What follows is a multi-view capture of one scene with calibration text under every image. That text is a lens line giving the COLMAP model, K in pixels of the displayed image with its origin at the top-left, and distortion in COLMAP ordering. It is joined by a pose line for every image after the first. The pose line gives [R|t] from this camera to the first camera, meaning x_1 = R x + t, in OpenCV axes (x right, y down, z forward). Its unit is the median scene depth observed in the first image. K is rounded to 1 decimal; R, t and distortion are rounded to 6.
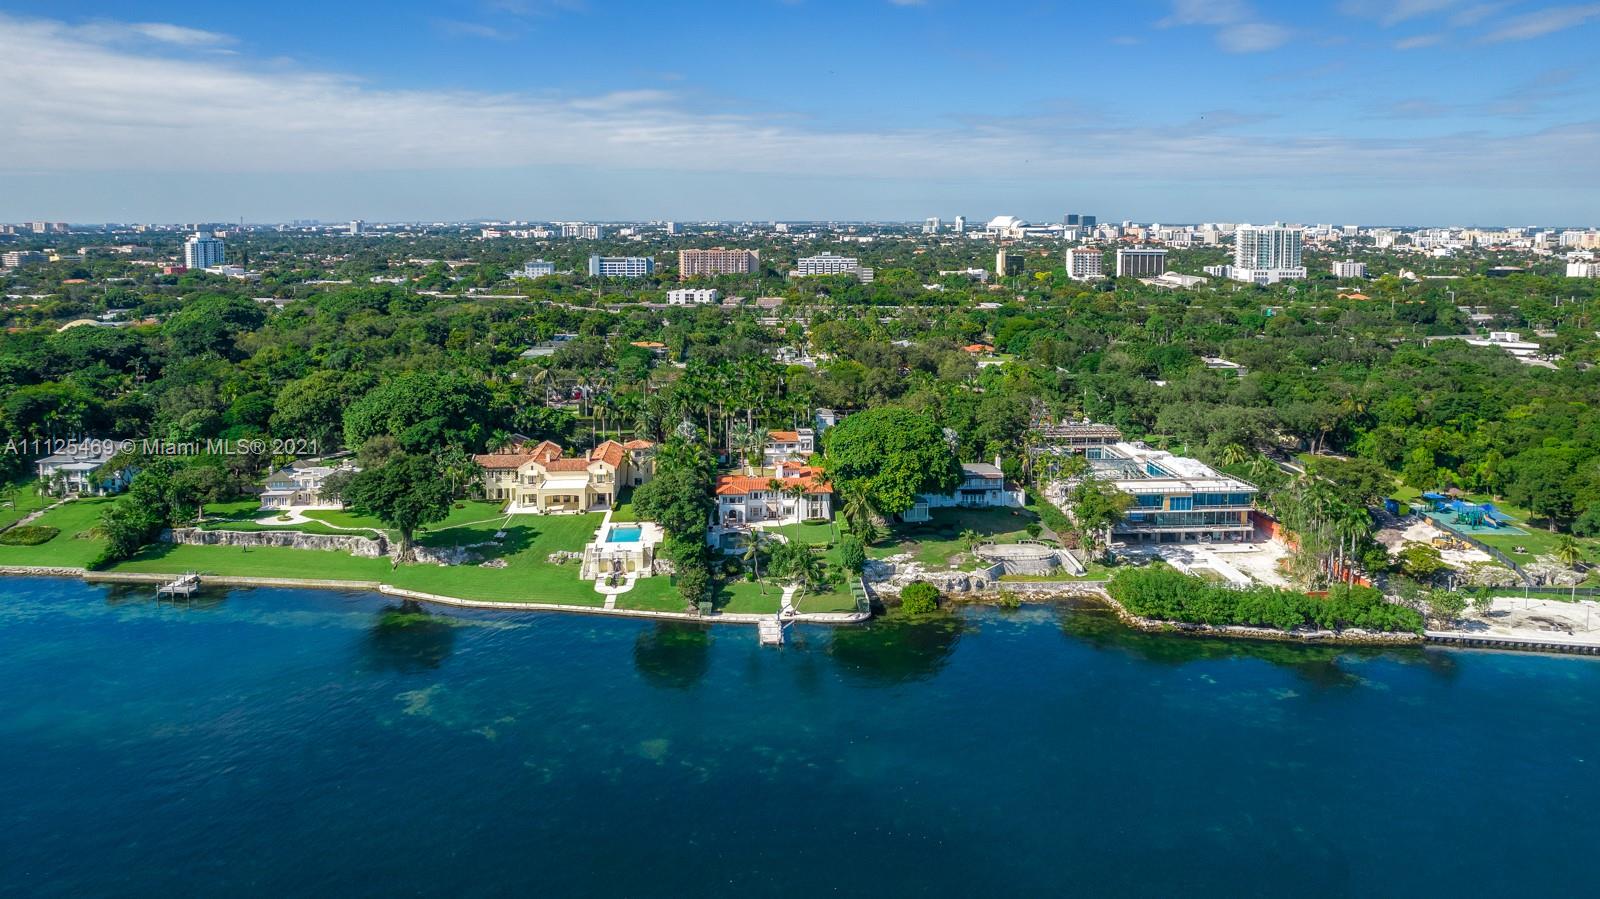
lens RADIAL K [[1003.6, 0, 800.0], [0, 1003.6, 449.5], [0, 0, 1]] dist [-0.000640, -0.000154]
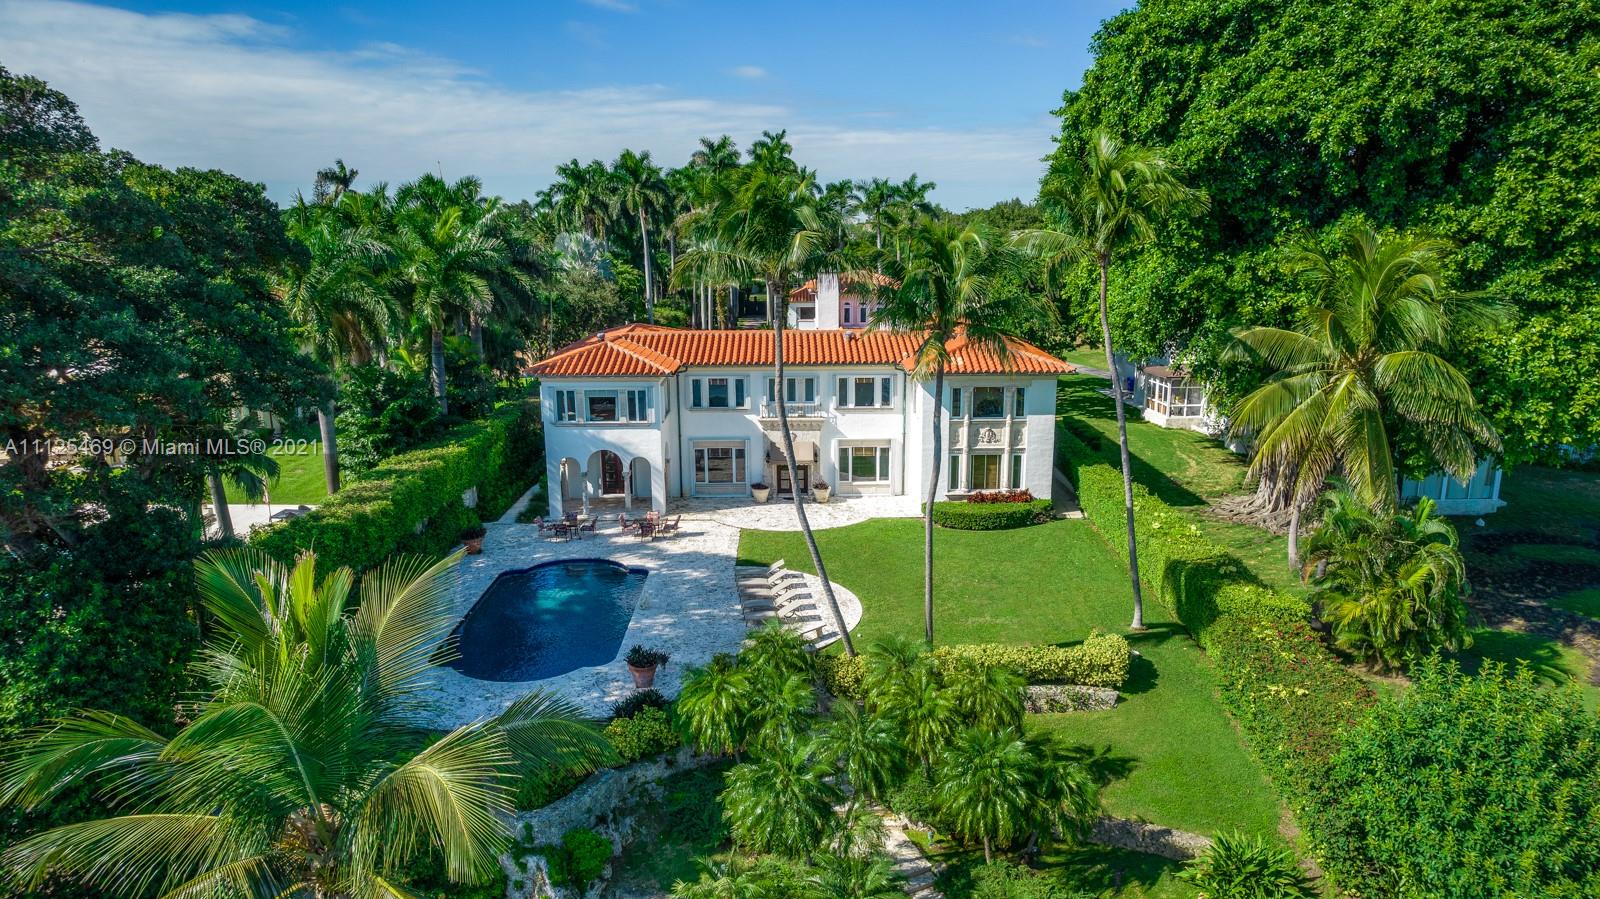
lens RADIAL K [[1003.6, 0, 800.0], [0, 1003.6, 449.5], [0, 0, 1]] dist [-0.000640, -0.000154]
pose [[0.996678, 0.005153, -0.081279, -0.007360], [-0.005721, 0.999961, -0.006757, 0.060563], [0.081241, 0.007200, 0.996669, 0.784159]]
